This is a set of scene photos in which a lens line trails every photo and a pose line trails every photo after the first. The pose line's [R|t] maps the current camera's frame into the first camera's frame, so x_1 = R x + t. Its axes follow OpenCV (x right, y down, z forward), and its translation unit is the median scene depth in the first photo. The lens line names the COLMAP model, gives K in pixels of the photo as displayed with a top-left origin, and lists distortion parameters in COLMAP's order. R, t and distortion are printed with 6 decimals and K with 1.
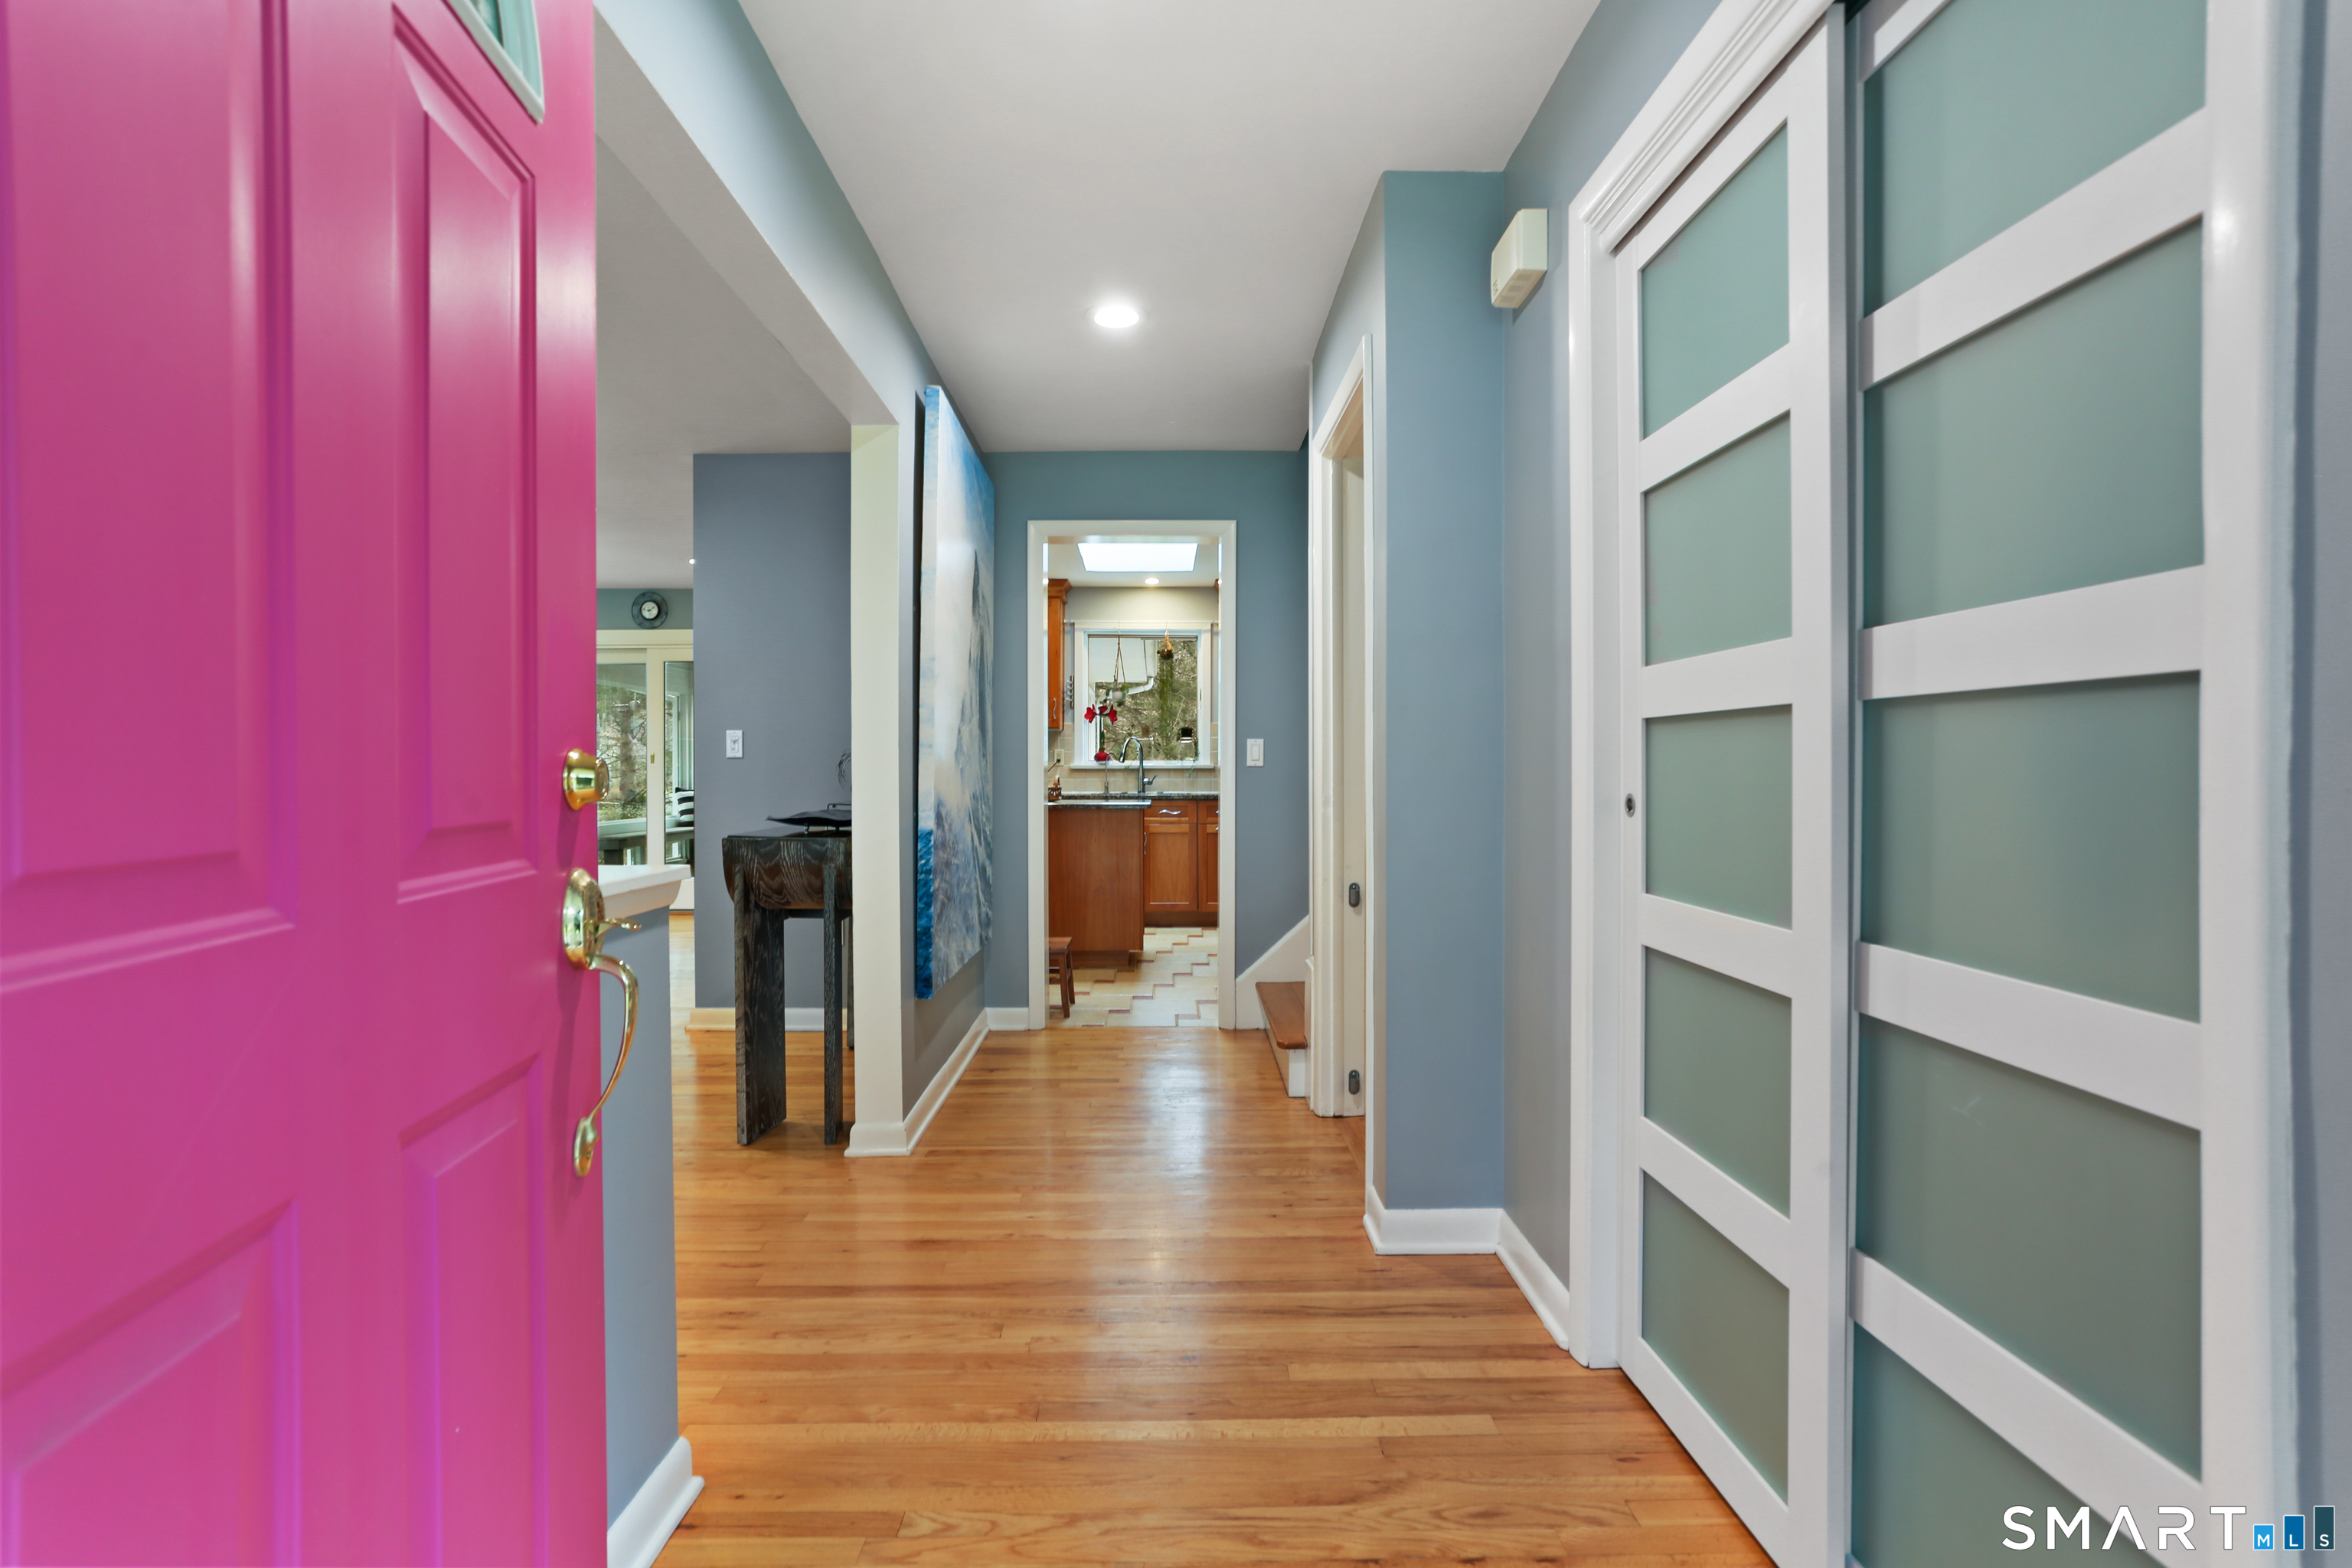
lens RADIAL K [[1139.9, 0, 1175.6], [0, 1139.9, 778.6], [0, 0, 1]] dist [-0.040899, 0.023783]
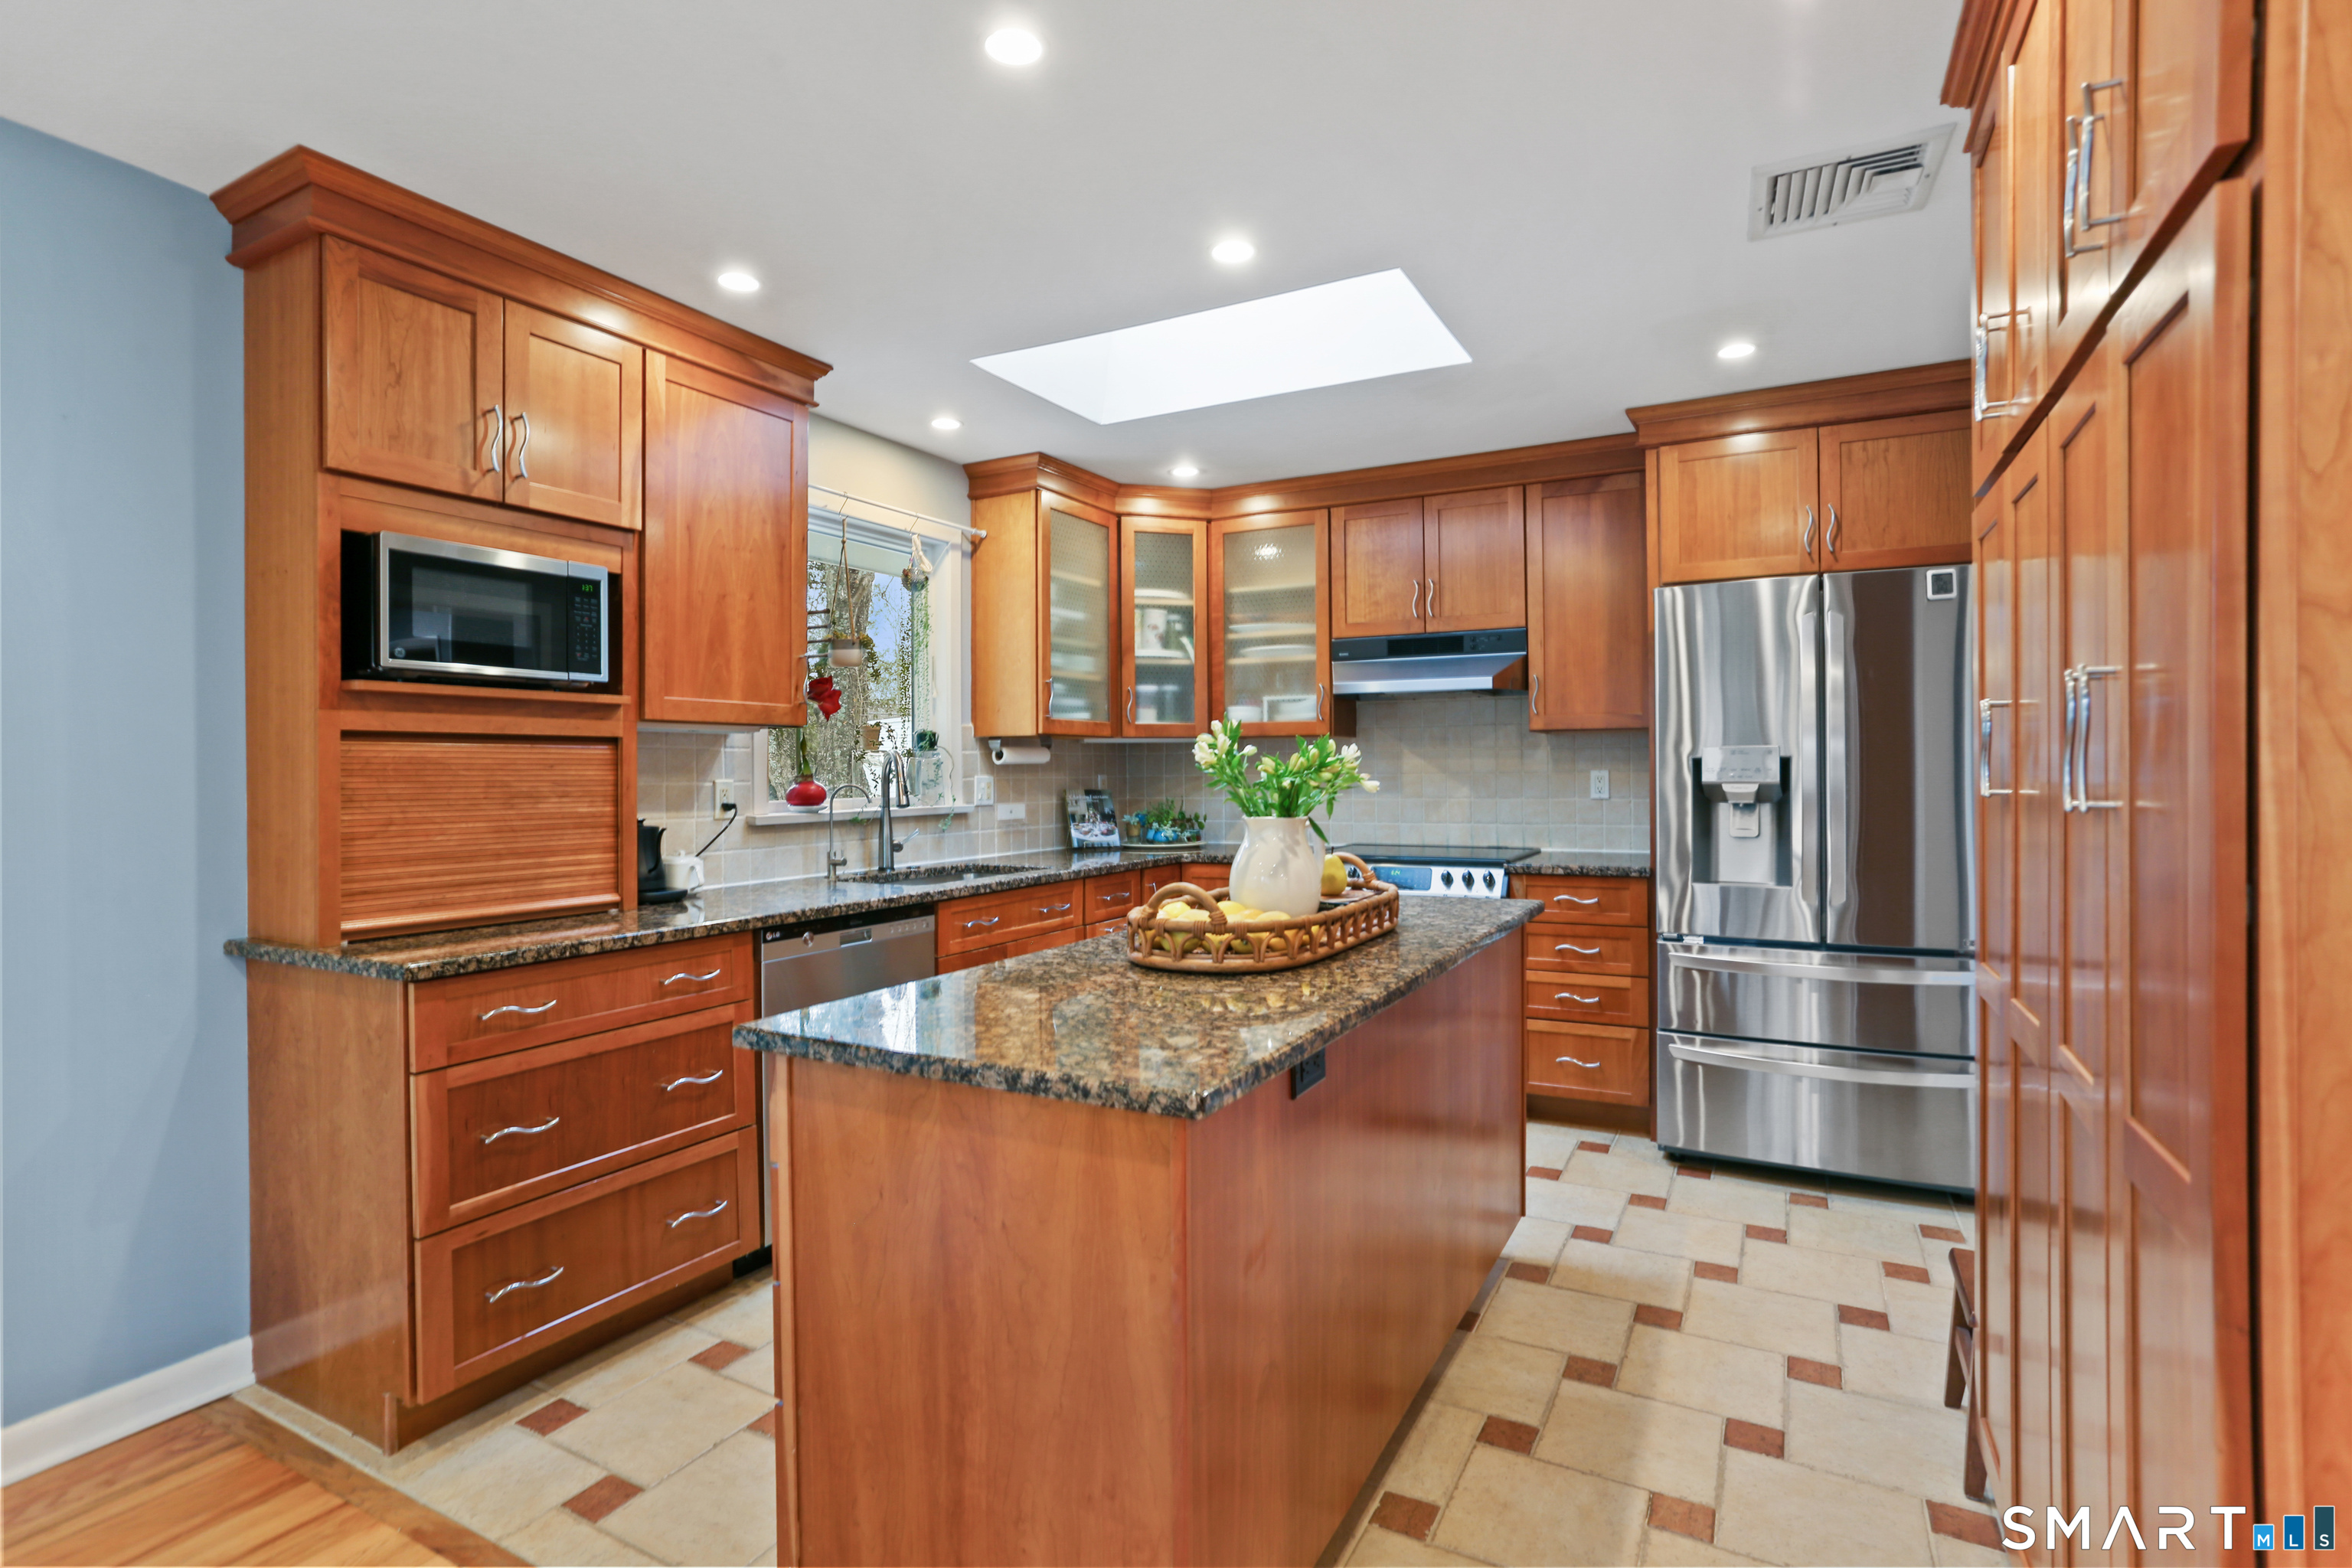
lens RADIAL K [[1139.9, 0, 1184.4], [0, 1139.9, 764.3], [0, 0, 1]] dist [-0.040899, 0.023783]
pose [[0.486392, -0.000306, 0.873740, -0.370754], [0.016856, 0.999817, -0.009033, -0.024422], [-0.873578, 0.019121, 0.486309, 0.661736]]
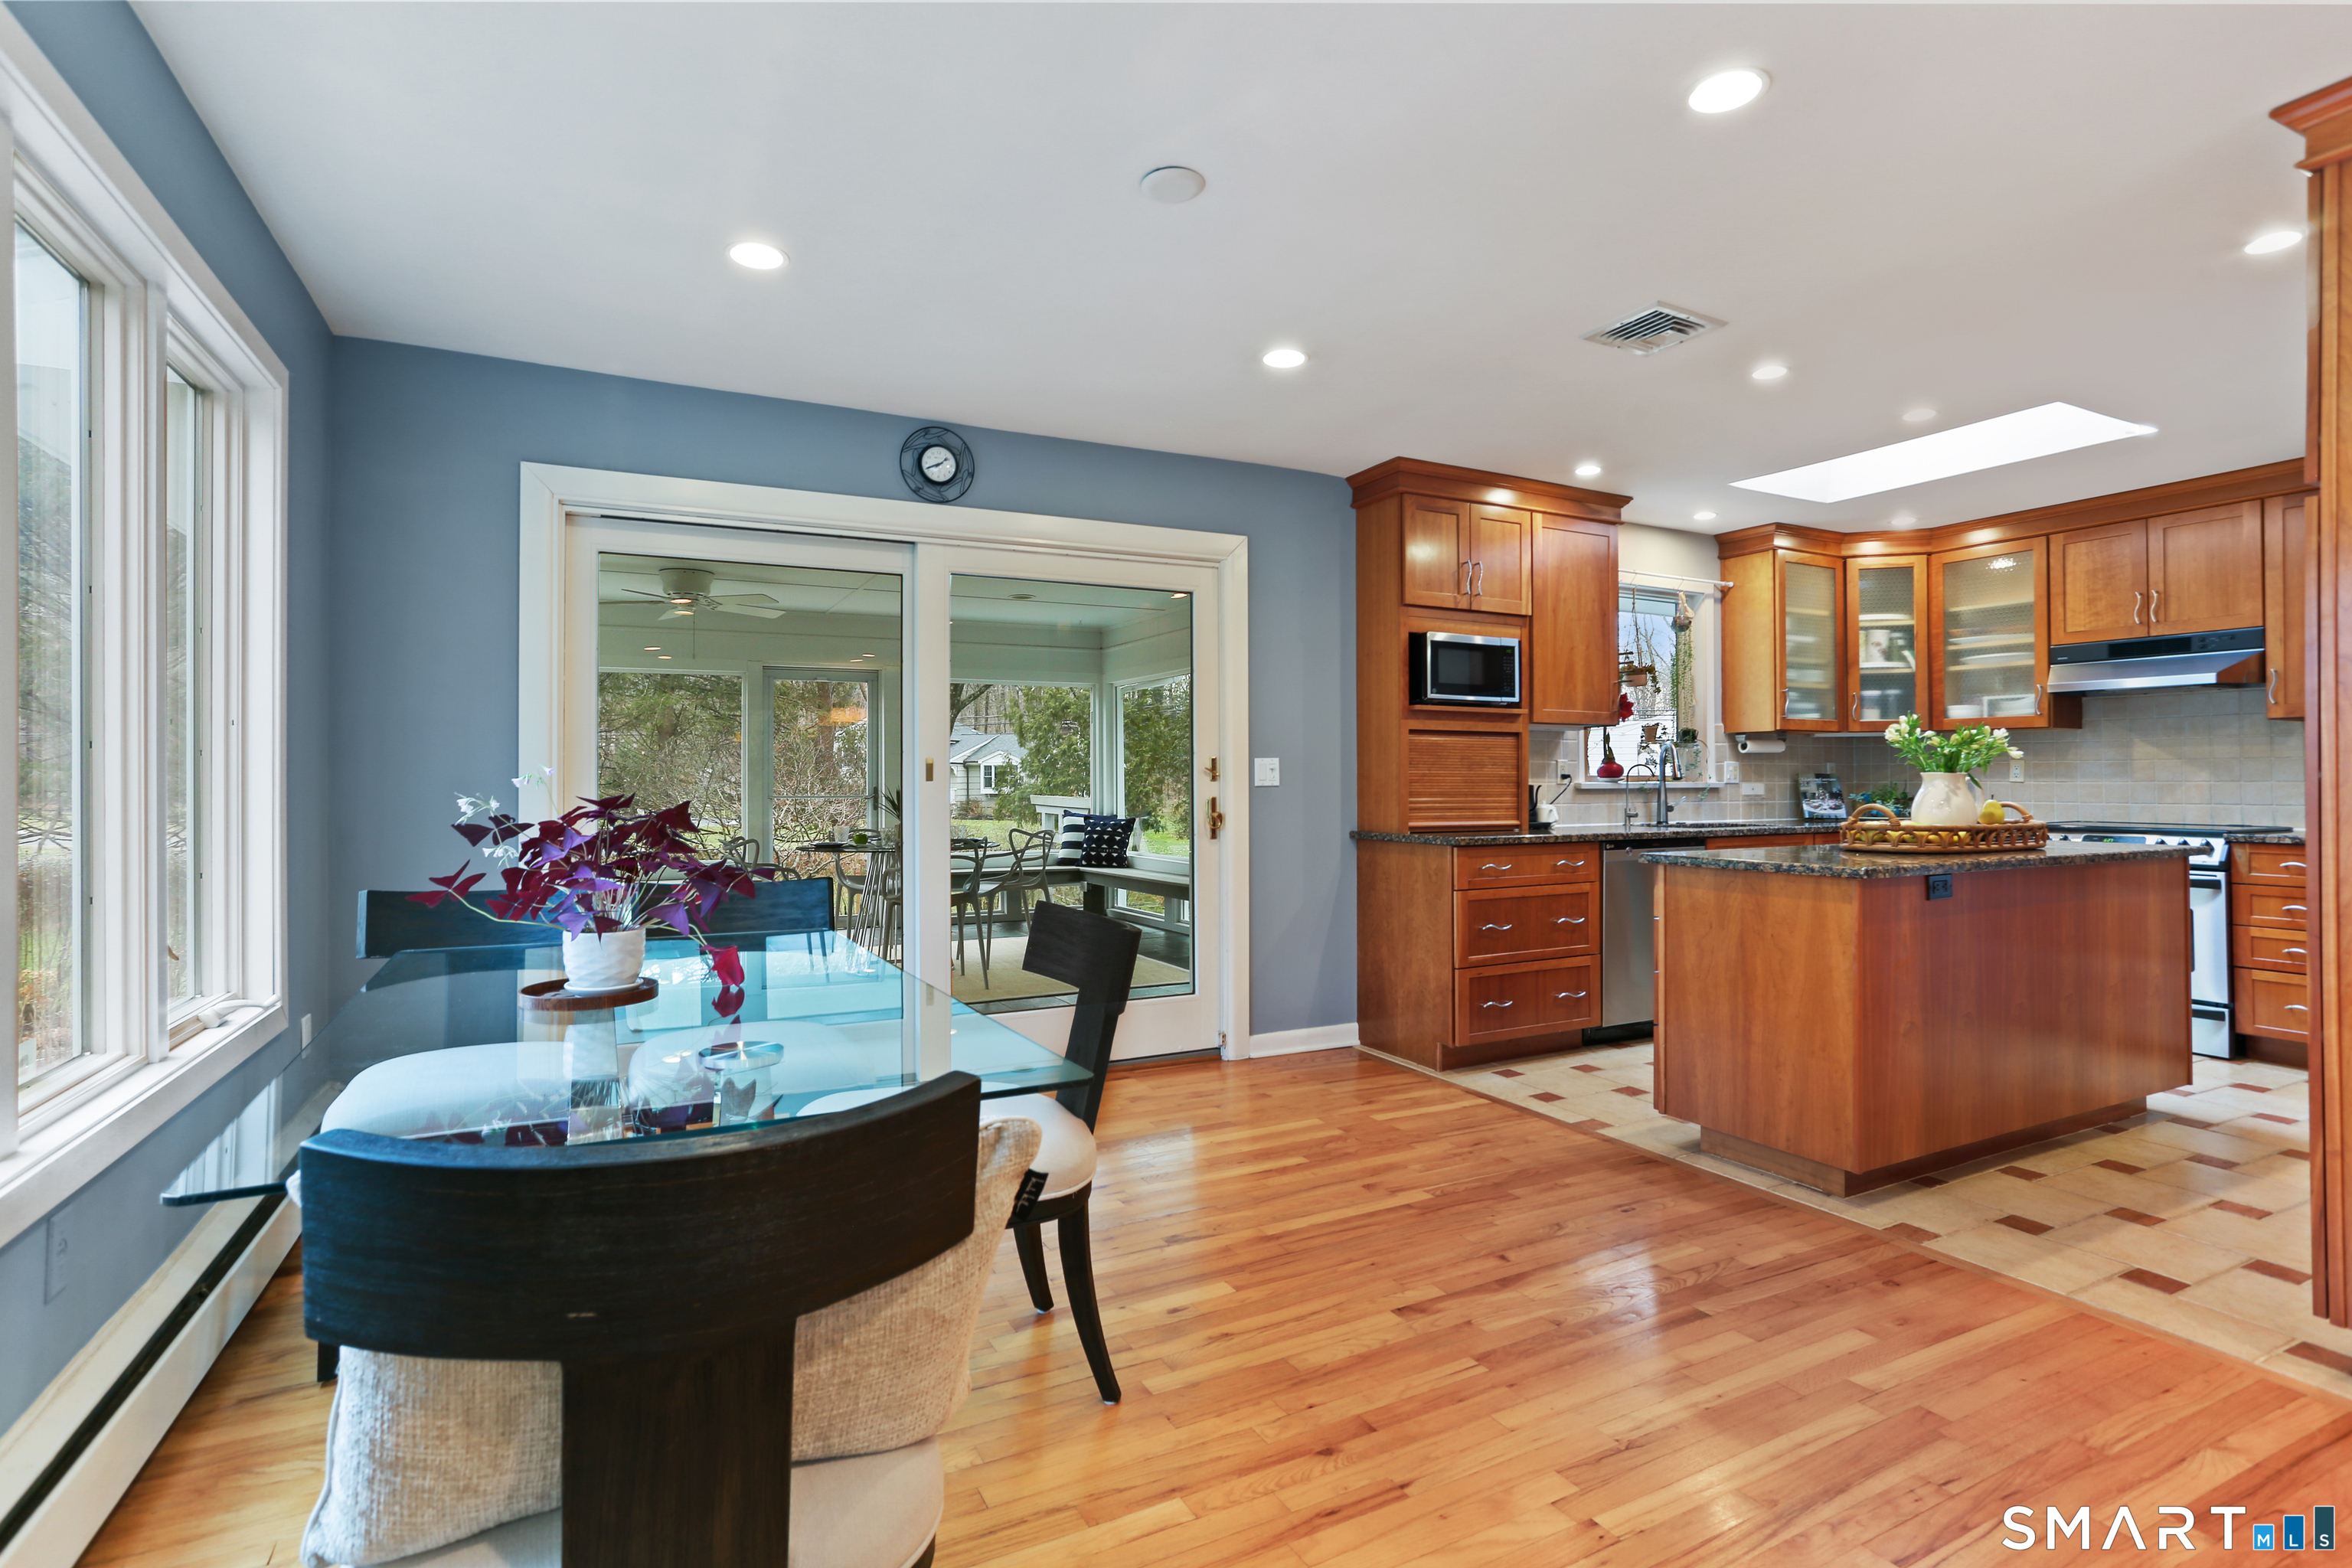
lens RADIAL K [[1139.9, 0, 1179.8], [0, 1139.9, 770.0], [0, 0, 1]] dist [-0.040899, 0.023783]
pose [[0.895592, 0.003850, 0.444859, -0.582629], [0.005433, 0.999793, -0.019590, -0.008123], [-0.444842, 0.019962, 0.895386, 0.516950]]
